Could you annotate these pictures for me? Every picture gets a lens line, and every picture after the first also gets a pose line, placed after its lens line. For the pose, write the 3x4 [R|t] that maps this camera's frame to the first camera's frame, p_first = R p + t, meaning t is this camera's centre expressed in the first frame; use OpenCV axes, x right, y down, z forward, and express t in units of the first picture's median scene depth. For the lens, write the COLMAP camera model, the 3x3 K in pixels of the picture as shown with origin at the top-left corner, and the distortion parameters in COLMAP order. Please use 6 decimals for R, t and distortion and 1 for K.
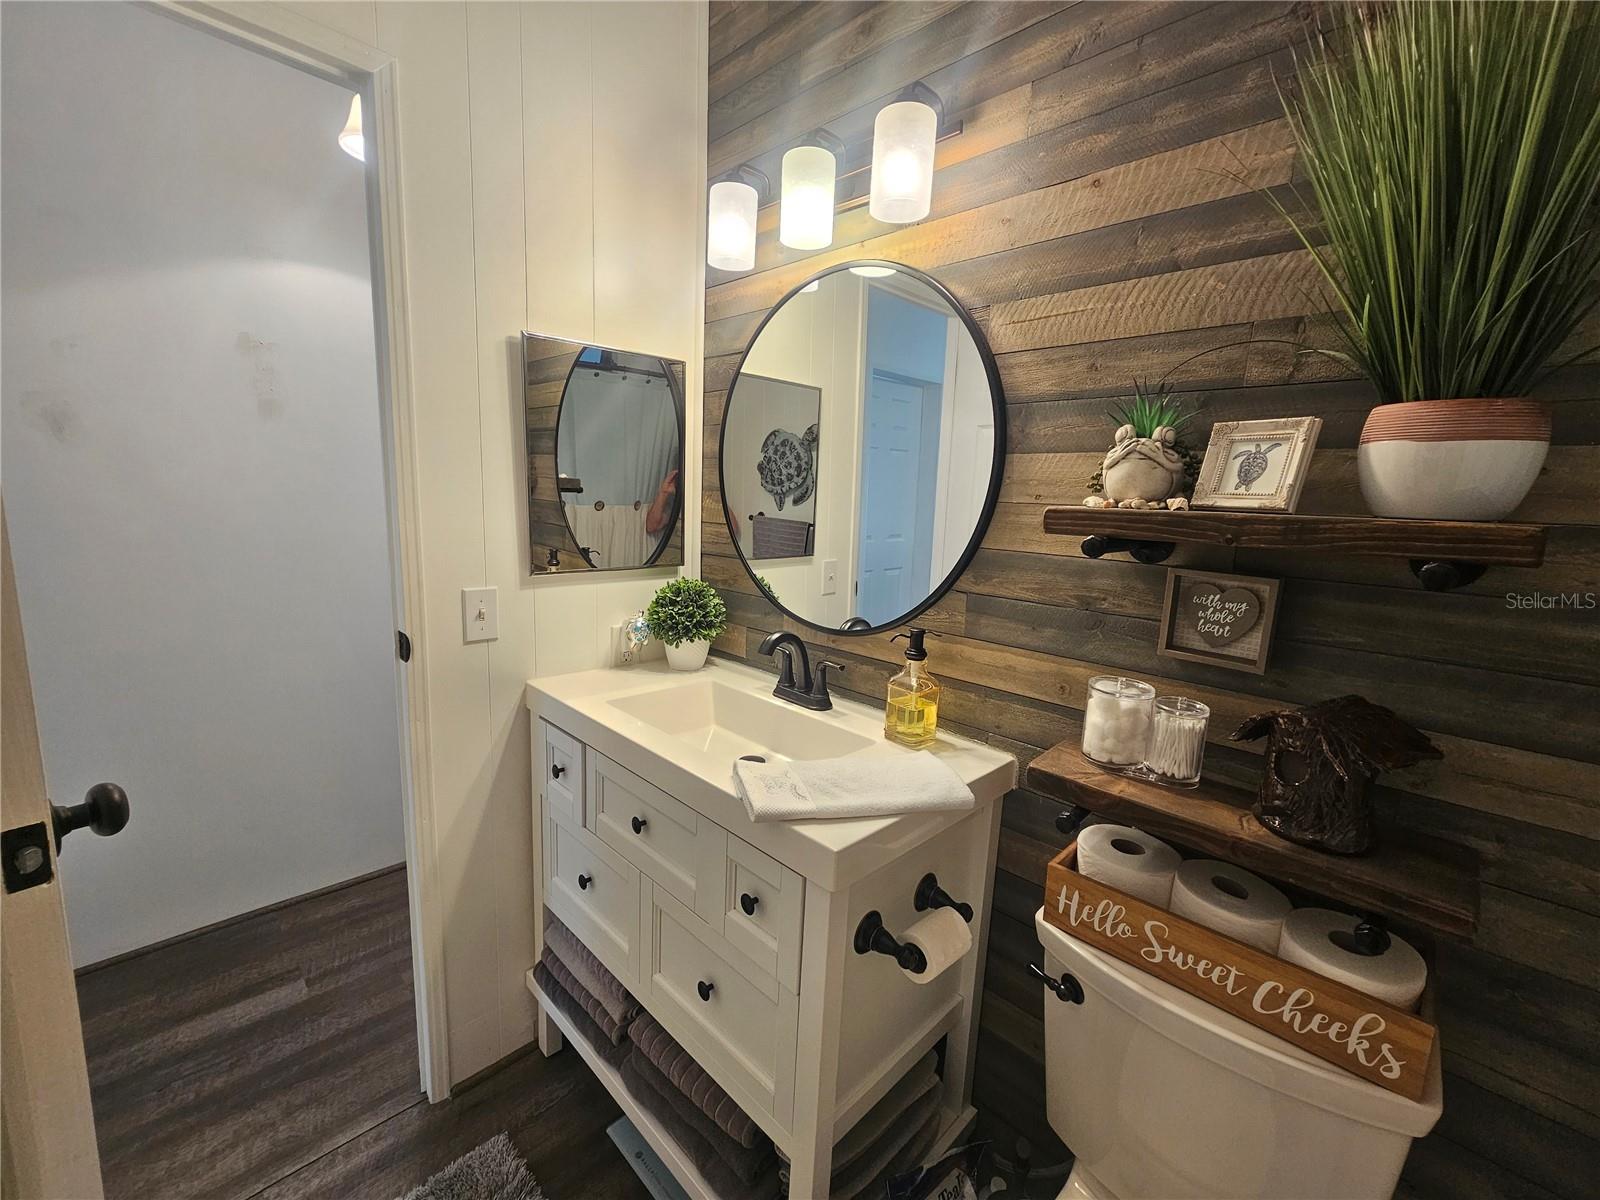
lens RADIAL K [[650.8, 0, 791.1], [0, 650.8, 597.5], [0, 0, 1]] dist [-0.003491, -0.001181]
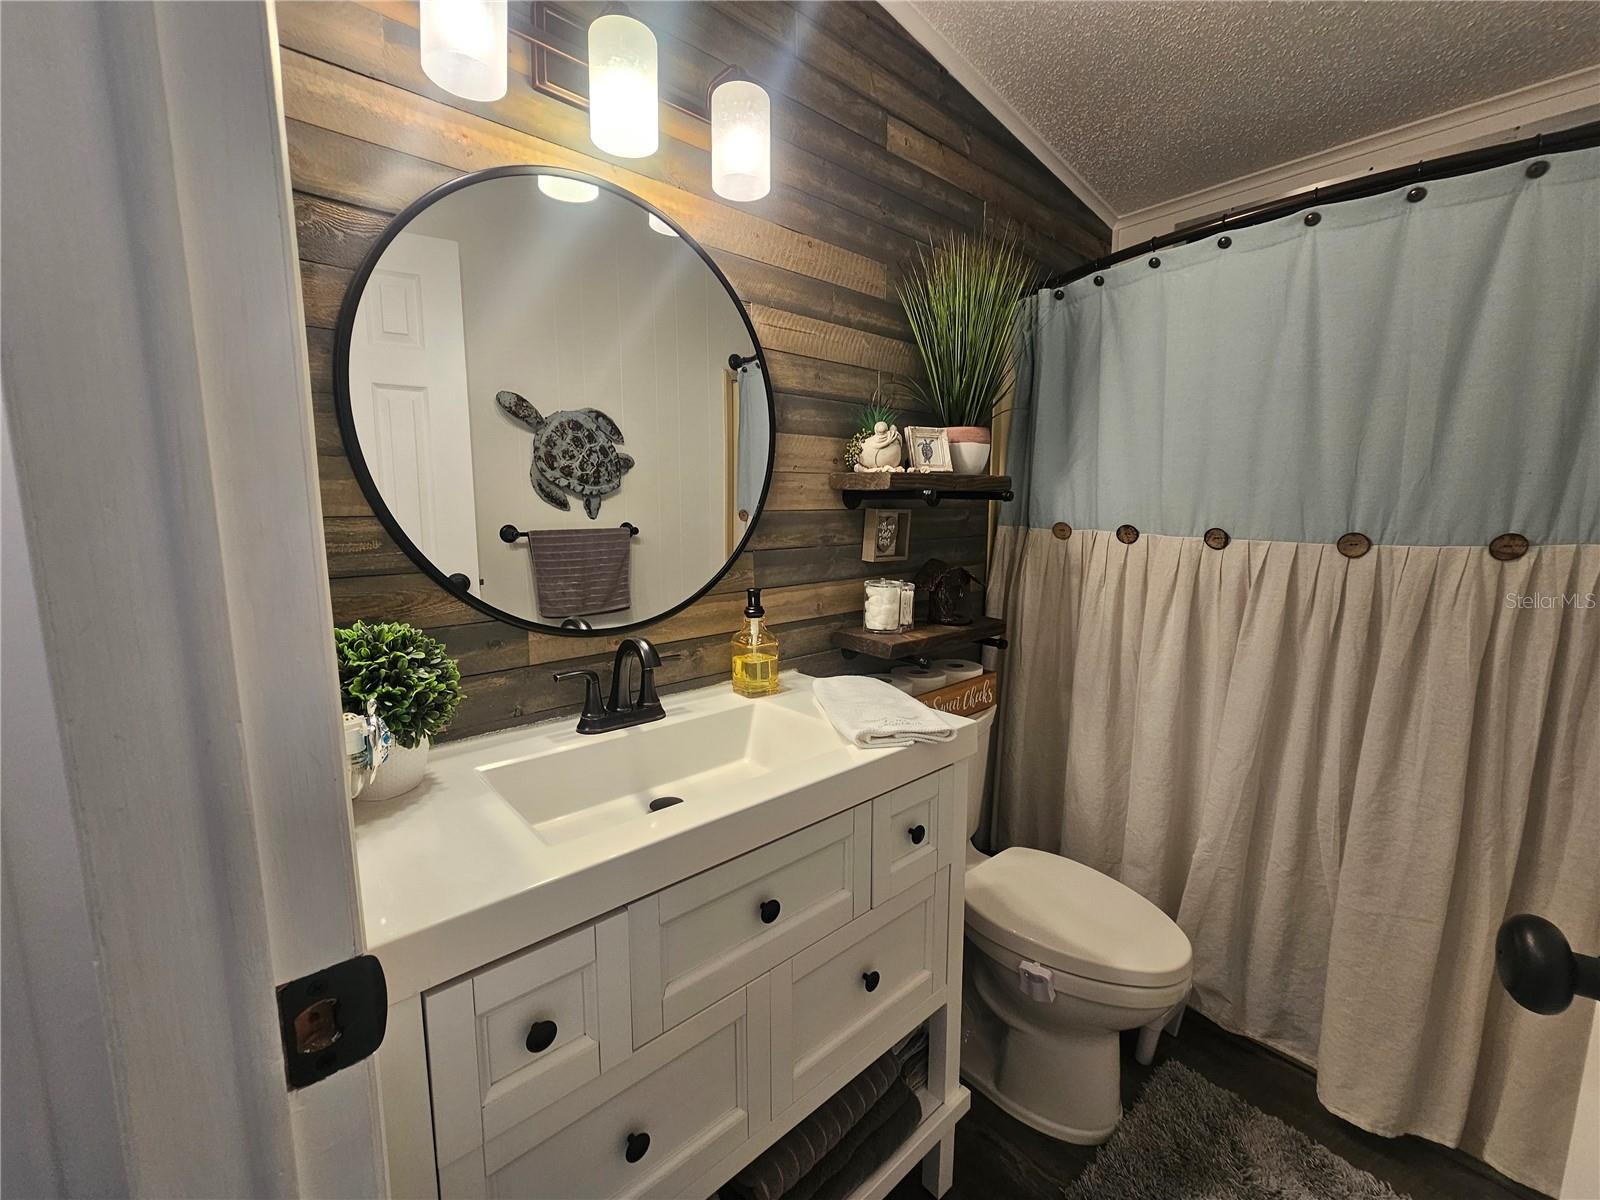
lens RADIAL K [[650.8, 0, 792.6], [0, 650.8, 596.0], [0, 0, 1]] dist [-0.003491, -0.001181]
pose [[0.072145, -0.173482, 0.982191, -0.997389], [0.168565, 0.972712, 0.159426, -0.117016], [-0.983047, 0.154061, 0.099420, 0.952805]]
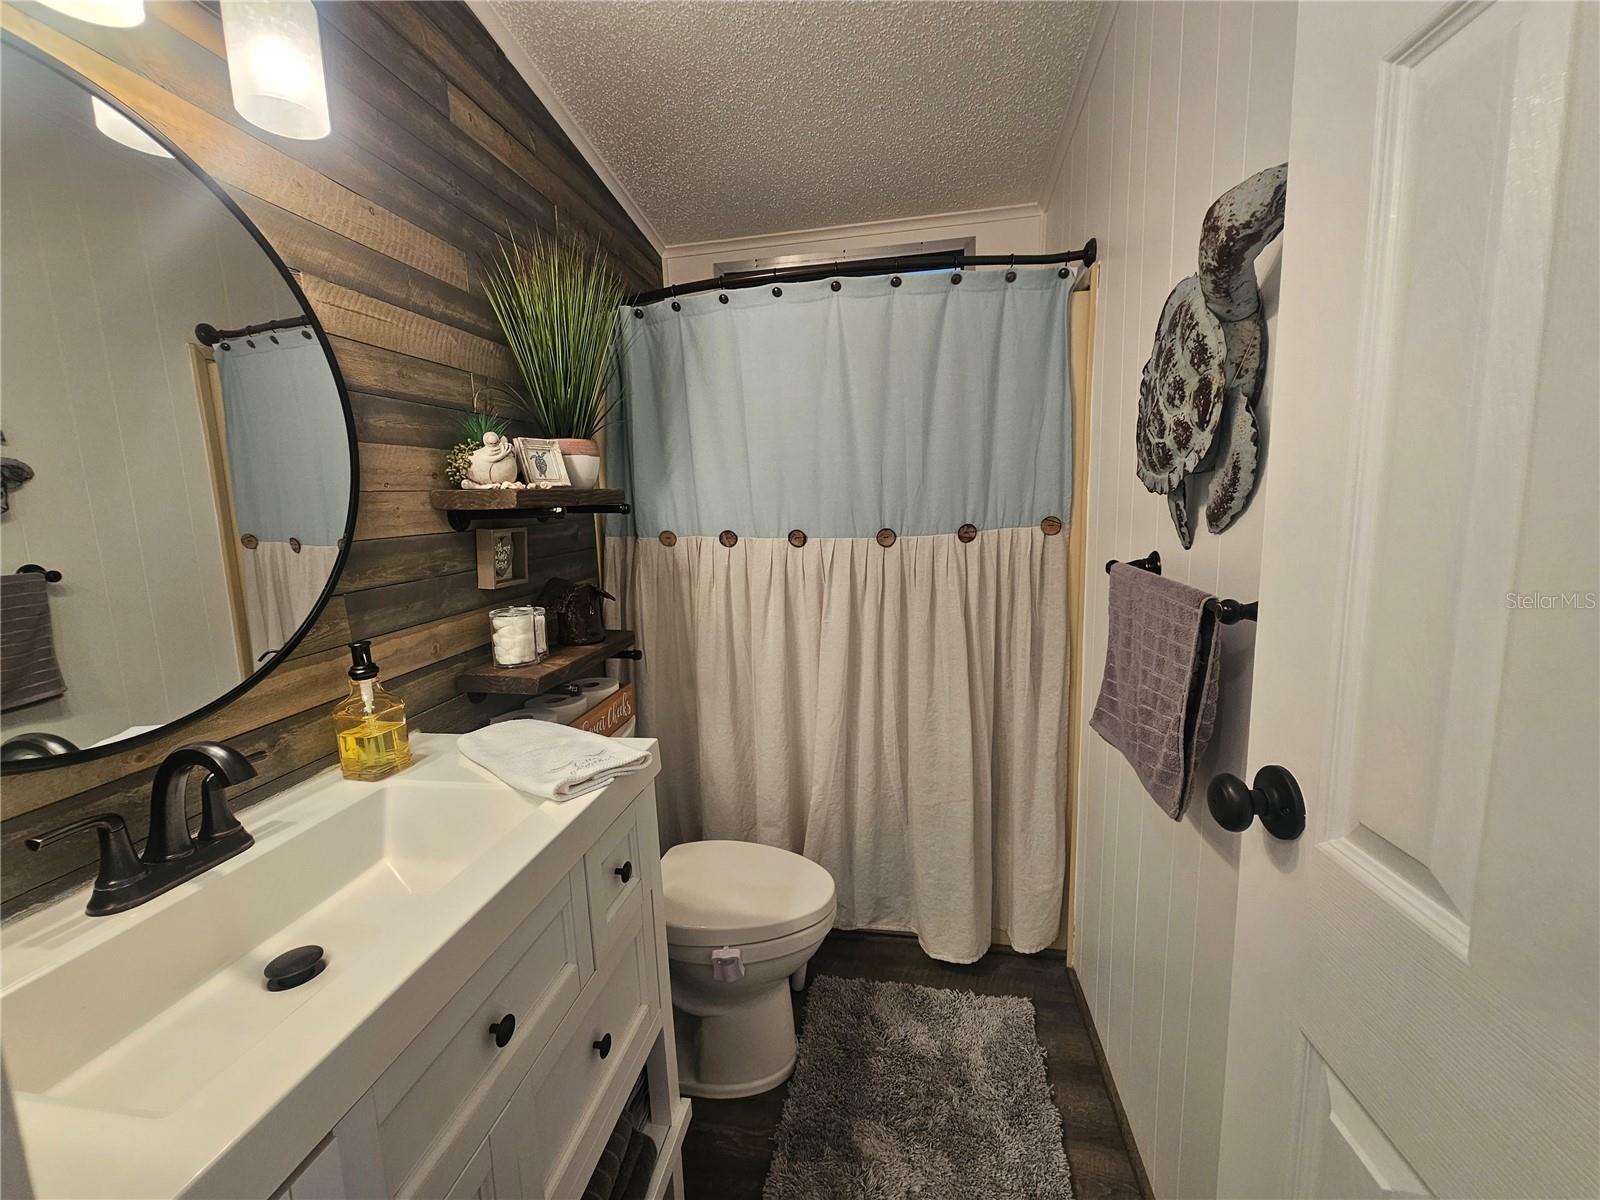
lens RADIAL K [[650.8, 0, 786.8], [0, 650.8, 595.5], [0, 0, 1]] dist [-0.003491, -0.001181]
pose [[-0.561321, -0.137835, 0.816040, -0.917742], [0.151646, 0.952208, 0.265147, -0.171879], [-0.813586, 0.272582, -0.513592, 1.107448]]
